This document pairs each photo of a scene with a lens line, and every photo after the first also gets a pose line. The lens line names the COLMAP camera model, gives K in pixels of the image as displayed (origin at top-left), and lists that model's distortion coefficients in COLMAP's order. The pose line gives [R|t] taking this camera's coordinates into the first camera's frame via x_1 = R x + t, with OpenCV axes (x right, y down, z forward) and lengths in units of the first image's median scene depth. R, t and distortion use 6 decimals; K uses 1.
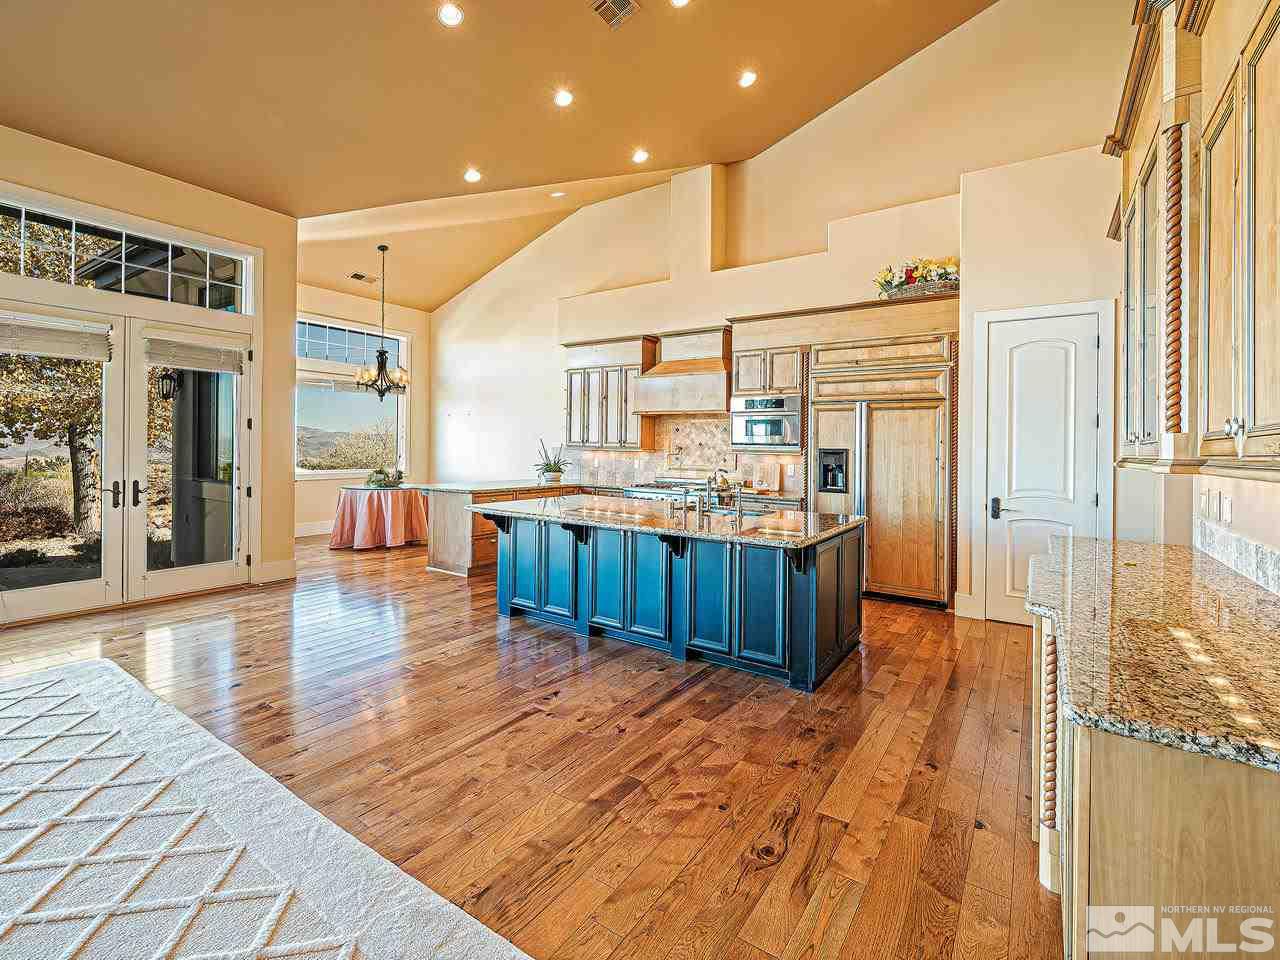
lens RADIAL K [[586.2, 0, 640.3], [0, 586.2, 442.3], [0, 0, 1]] dist [-0.001206, -0.000115]
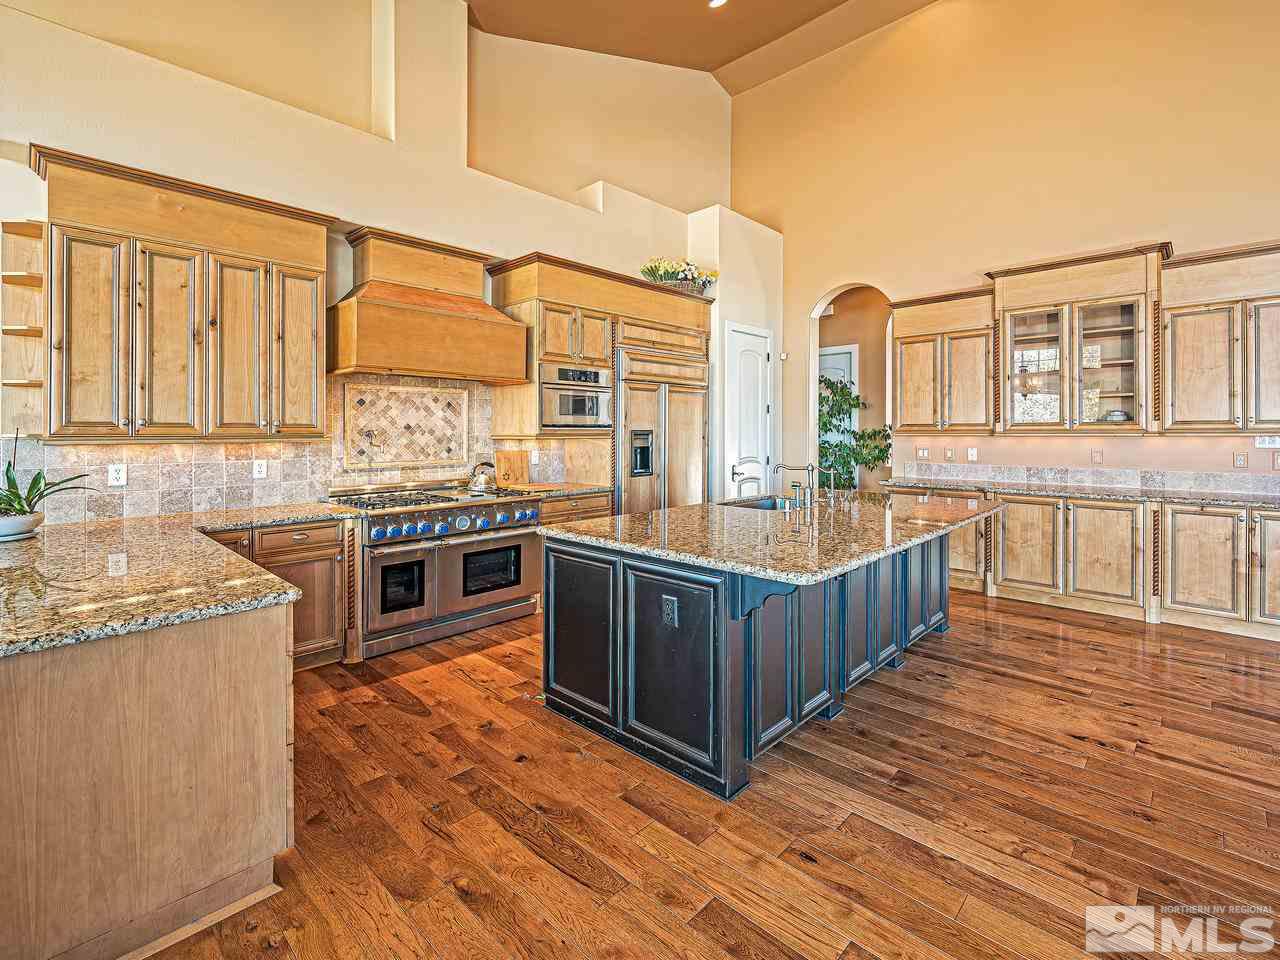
lens RADIAL K [[586.2, 0, 621.1], [0, 586.2, 423.4], [0, 0, 1]] dist [-0.001206, -0.000115]
pose [[0.172100, 0.001019, 0.985079, -0.681058], [0.000466, 0.999999, -0.001115, 0.000811], [-0.985079, 0.000651, 0.172099, 0.967963]]
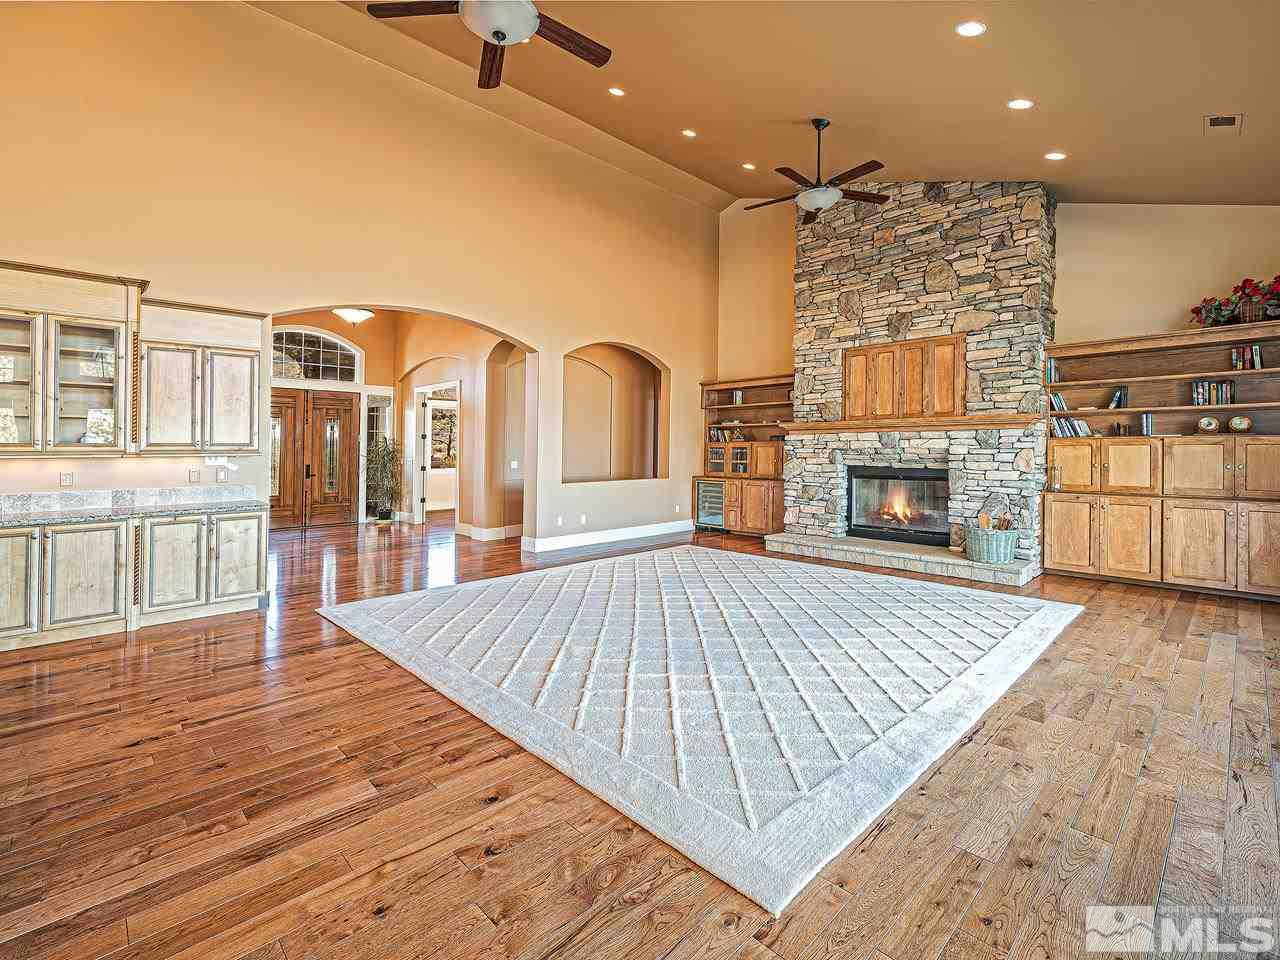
lens RADIAL K [[586.2, 0, 646.9], [0, 586.2, 447.6], [0, 0, 1]] dist [-0.001206, -0.000115]
pose [[-0.982802, -0.009329, 0.184427, -0.667528], [-0.010377, 0.999935, -0.004719, -0.000152], [-0.184371, -0.006551, -0.982835, 1.108408]]
